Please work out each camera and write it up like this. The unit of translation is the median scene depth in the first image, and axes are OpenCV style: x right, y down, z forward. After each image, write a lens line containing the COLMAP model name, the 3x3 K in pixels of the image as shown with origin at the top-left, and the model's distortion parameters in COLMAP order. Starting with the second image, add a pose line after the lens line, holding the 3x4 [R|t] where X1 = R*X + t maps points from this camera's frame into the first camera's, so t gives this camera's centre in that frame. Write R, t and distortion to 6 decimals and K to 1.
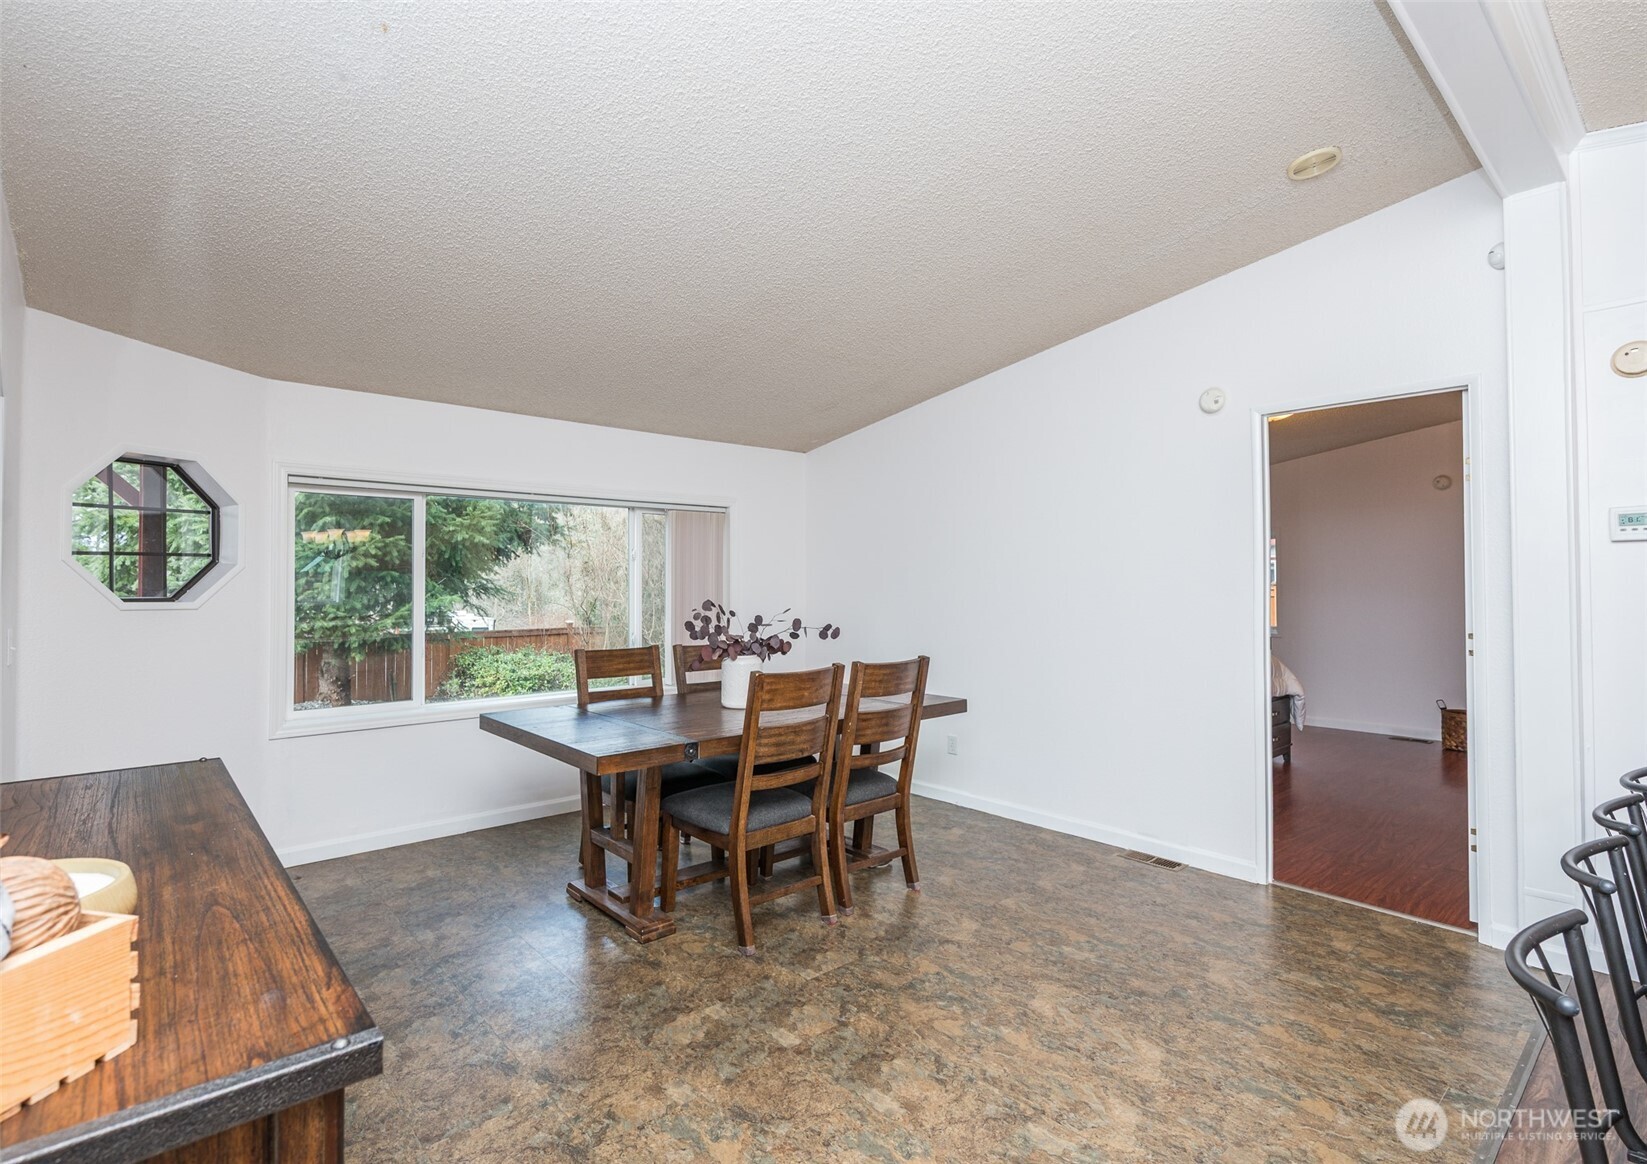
lens RADIAL K [[798.9, 0, 786.4], [0, 798.9, 573.2], [0, 0, 1]] dist [0.000149, -0.000062]
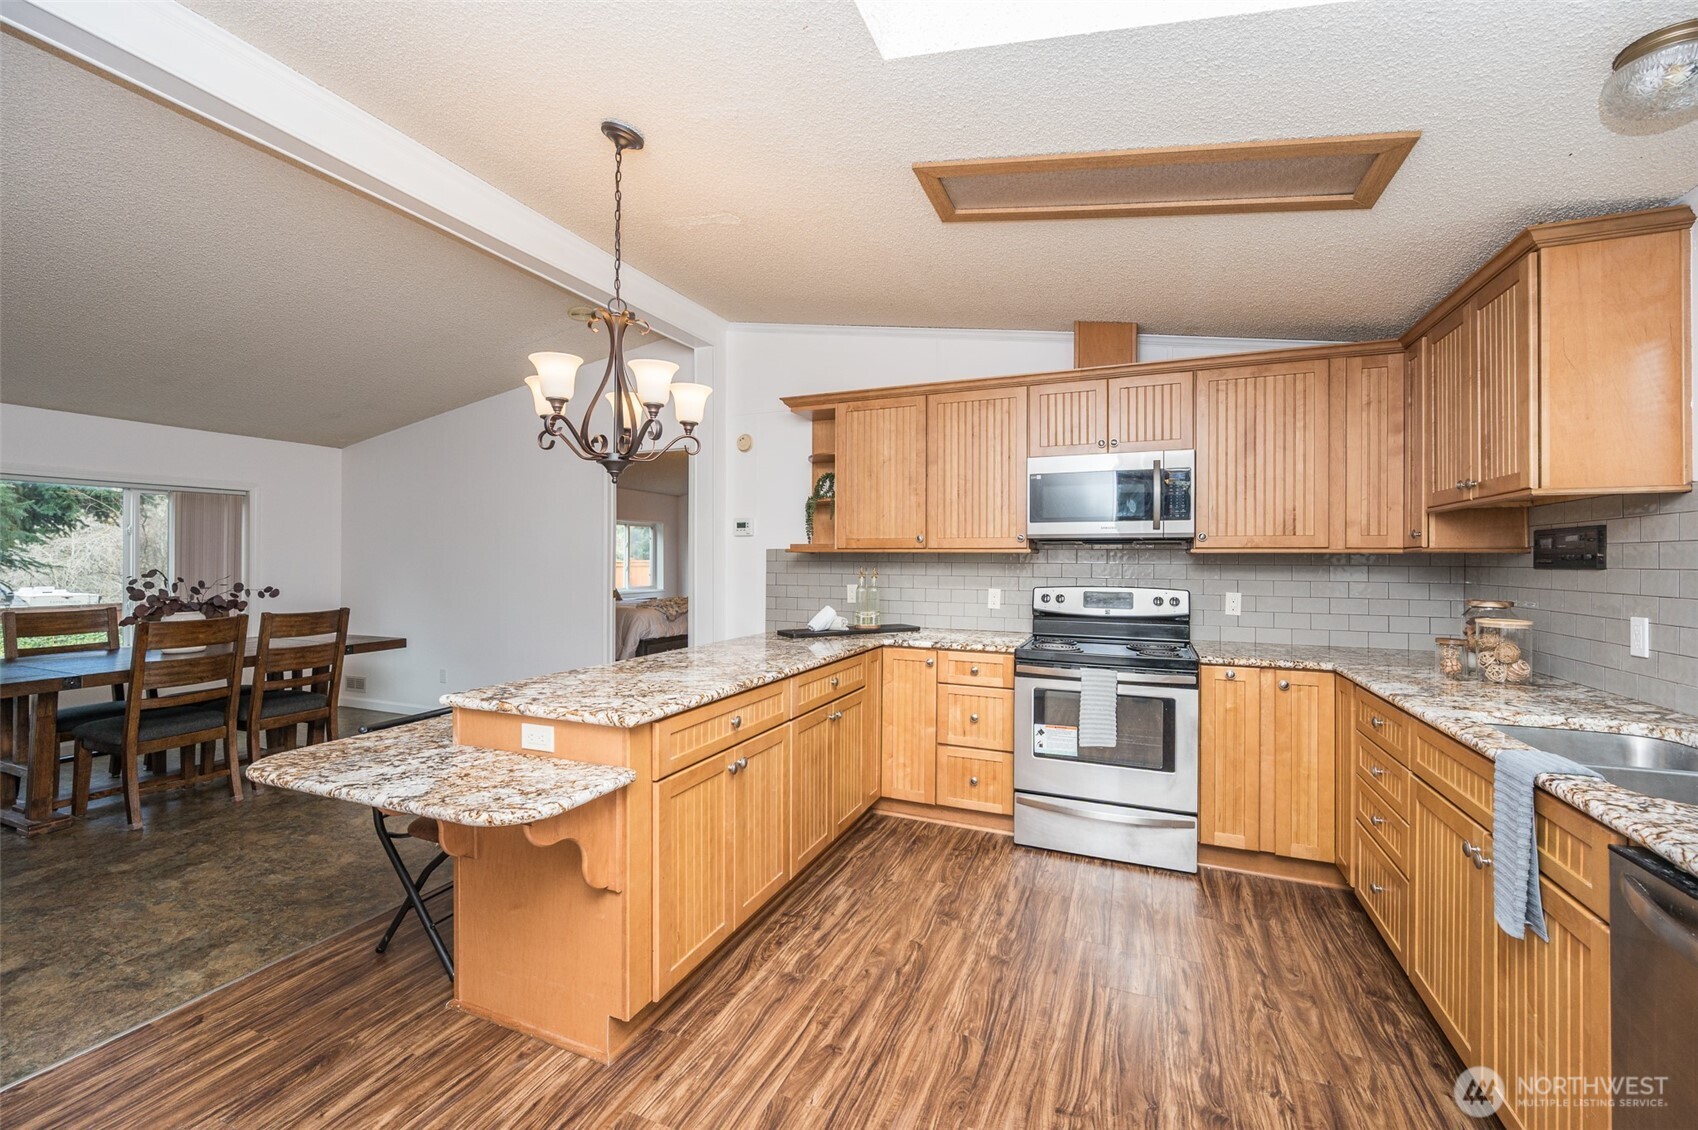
lens RADIAL K [[680.9, 0, 854.8], [0, 680.9, 555.7], [0, 0, 1]] dist [-0.000005, 0.000063]
pose [[0.890889, 0.003985, 0.454204, 0.453736], [-0.009204, 0.999915, 0.009282, -0.008747], [-0.454128, -0.012450, 0.890849, -0.512776]]
